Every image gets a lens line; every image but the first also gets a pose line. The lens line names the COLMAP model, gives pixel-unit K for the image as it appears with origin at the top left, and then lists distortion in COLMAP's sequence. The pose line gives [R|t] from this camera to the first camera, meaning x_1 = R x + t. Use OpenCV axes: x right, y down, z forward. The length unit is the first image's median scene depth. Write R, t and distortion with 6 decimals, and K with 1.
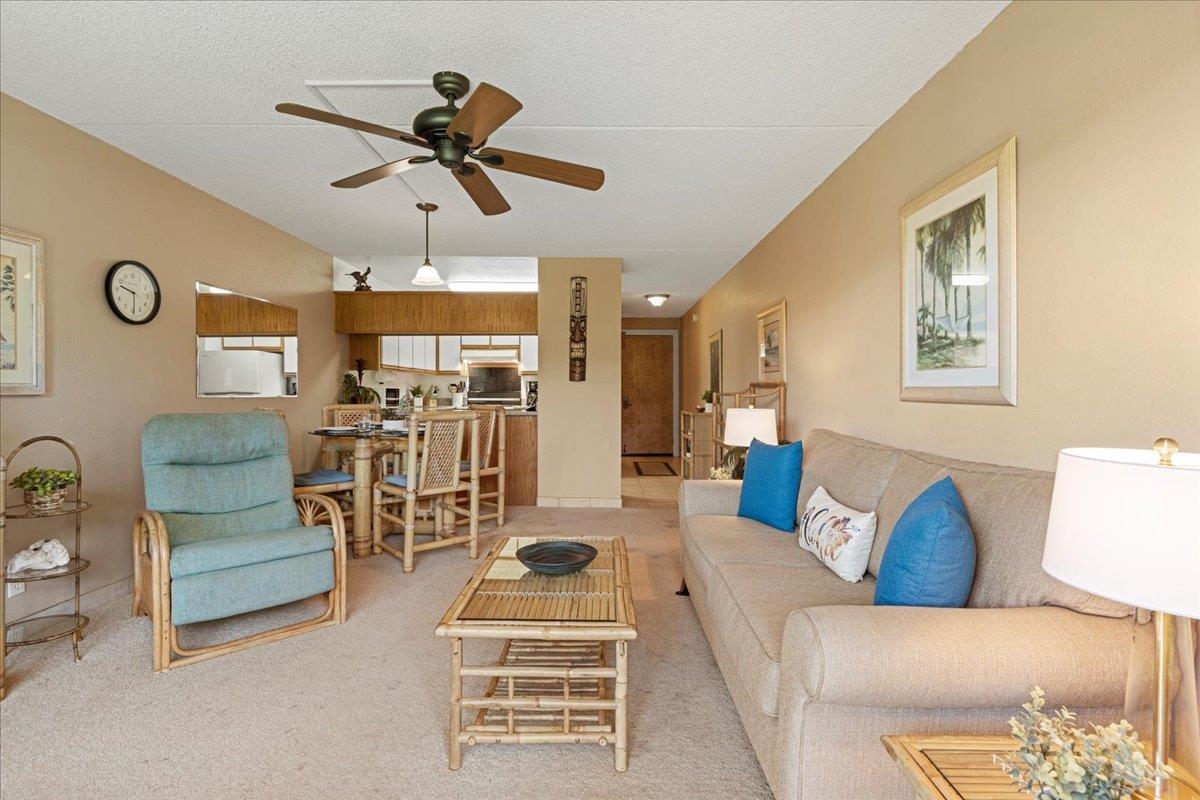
lens RADIAL K [[570.6, 0, 600.0], [0, 570.6, 400.0], [0, 0, 1]] dist [0.001487, -0.000015]
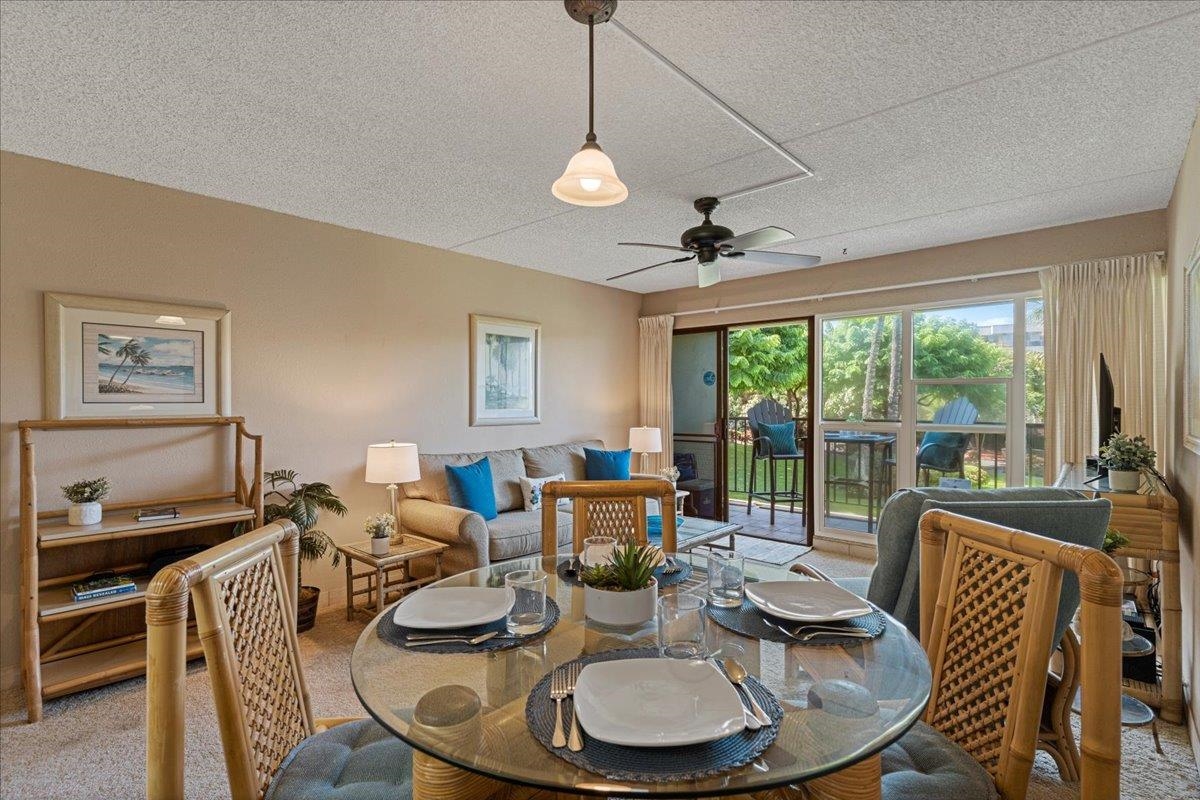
lens RADIAL K [[570.6, 0, 600.0], [0, 570.6, 400.0], [0, 0, 1]] dist [0.001487, -0.000015]
pose [[-0.748570, -0.000523, 0.663056, -0.498227], [0.011873, 0.999829, 0.014194, -0.053706], [-0.662950, 0.018498, -0.748435, 1.119307]]
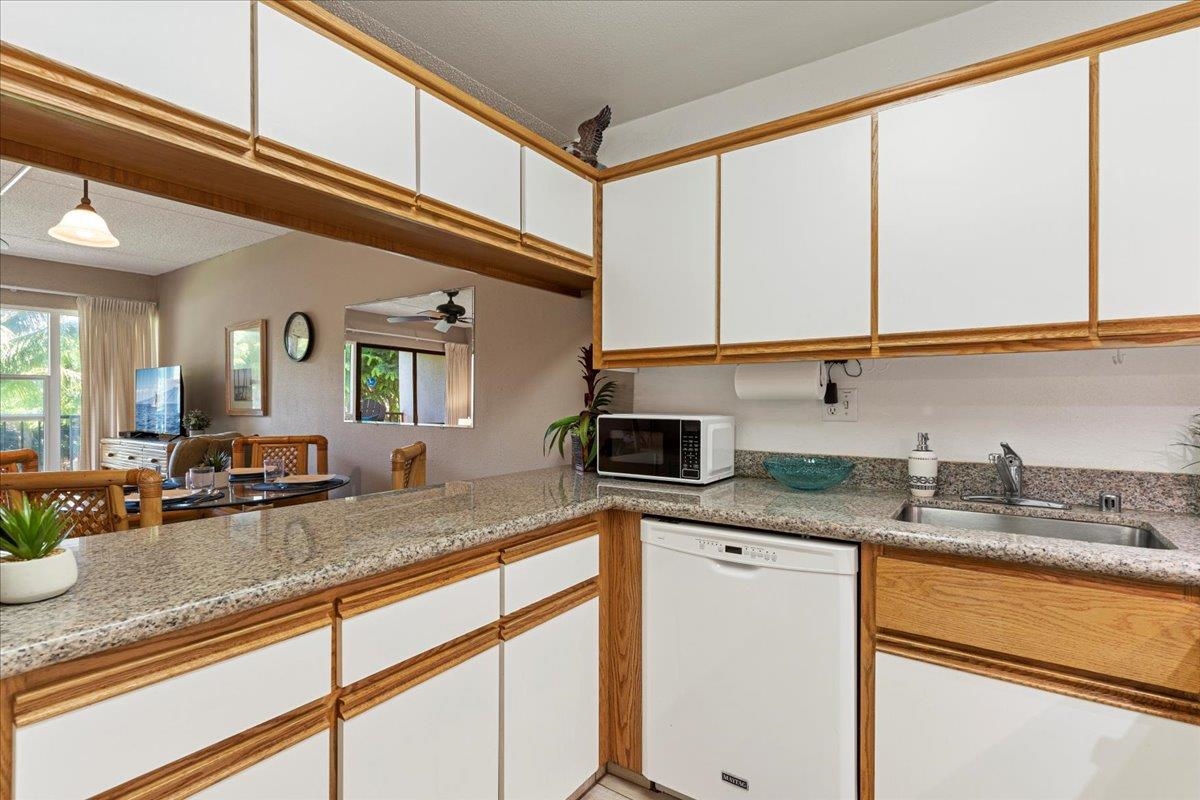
lens RADIAL K [[570.6, 0, 600.0], [0, 570.6, 400.0], [0, 0, 1]] dist [0.001487, -0.000015]
pose [[-0.565764, -0.003199, -0.824561, -0.099686], [-0.013307, 0.999898, 0.005251, -0.042527], [0.824460, 0.013943, -0.565748, 1.521550]]
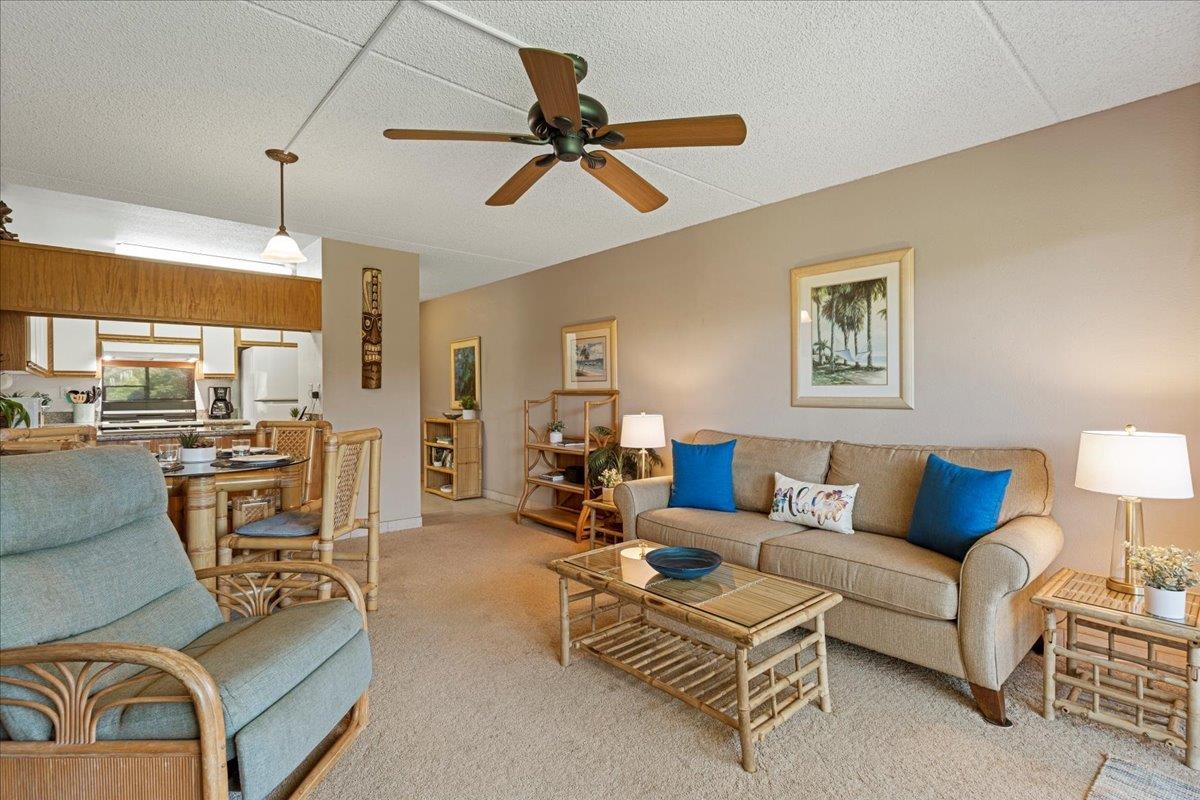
lens RADIAL K [[570.6, 0, 600.0], [0, 570.6, 400.0], [0, 0, 1]] dist [0.001487, -0.000015]
pose [[0.744069, -0.013700, 0.667963, -0.423379], [0.016664, 0.999859, 0.001945, -0.013925], [-0.667895, 0.009684, 0.744192, 0.148770]]
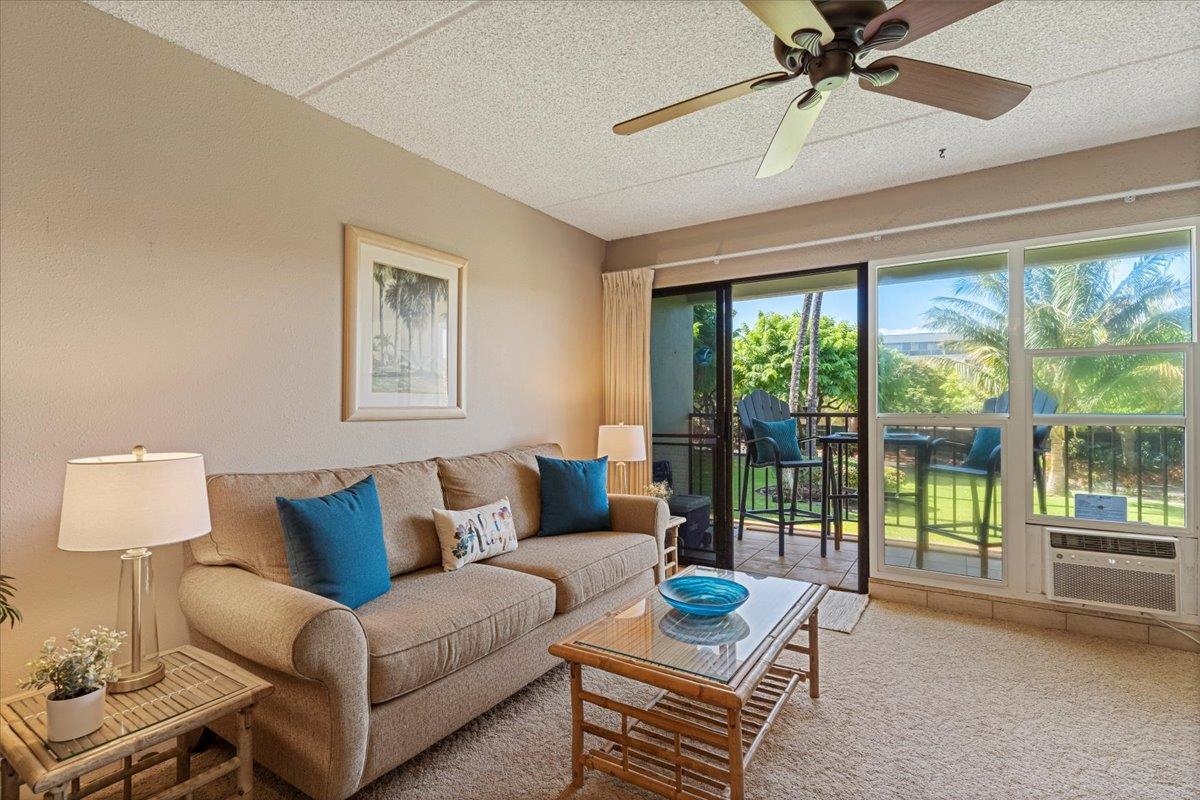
lens RADIAL K [[566.7, 0, 597.3], [0, 566.7, 400.1], [0, 0, 1]] dist [-0.000318, -0.000275]
pose [[-0.842047, 0.005017, 0.539381, -0.199131], [0.009688, 0.999936, 0.005824, -0.019780], [-0.539317, 0.010129, -0.842042, 0.874678]]
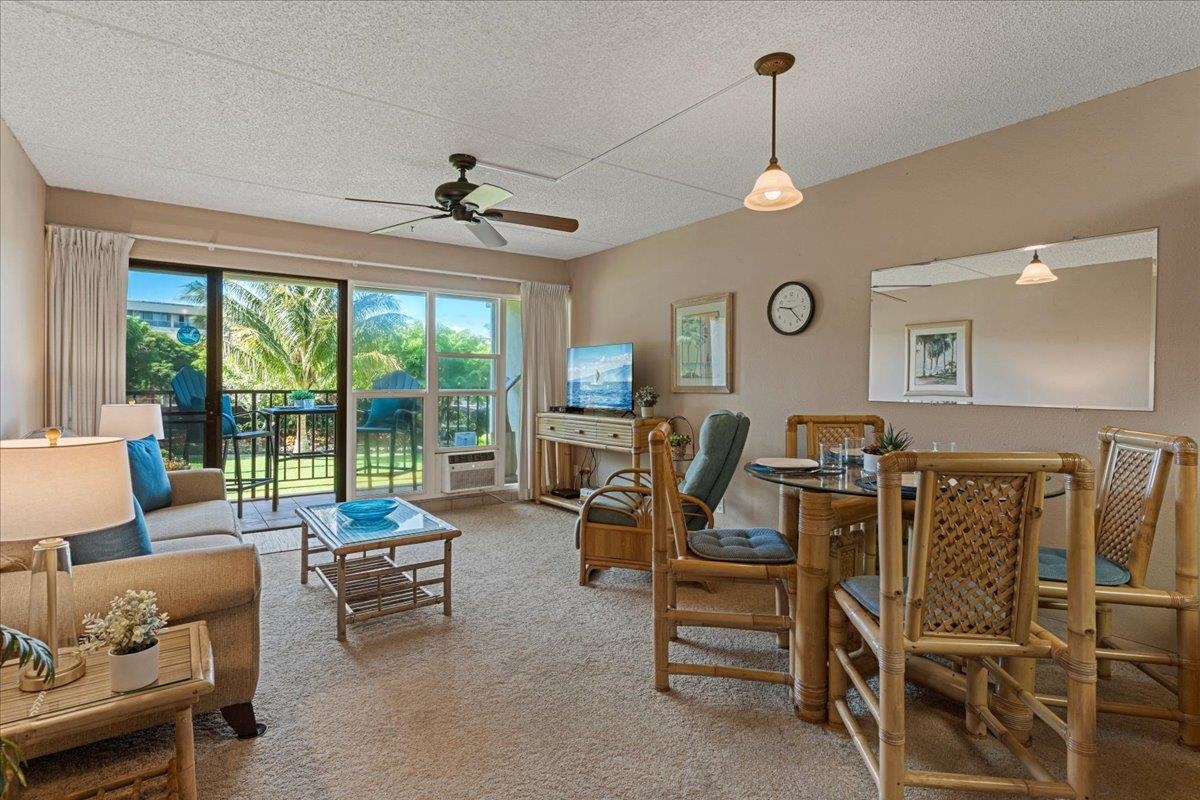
lens RADIAL K [[581.9, 0, 594.1], [0, 581.9, 382.8], [0, 0, 1]] dist [0.000216, 0.000227]
pose [[-0.810398, -0.007336, -0.585834, 0.144807], [-0.017693, 0.999772, 0.011956, -0.028271], [0.585612, 0.020054, -0.810343, 1.165729]]
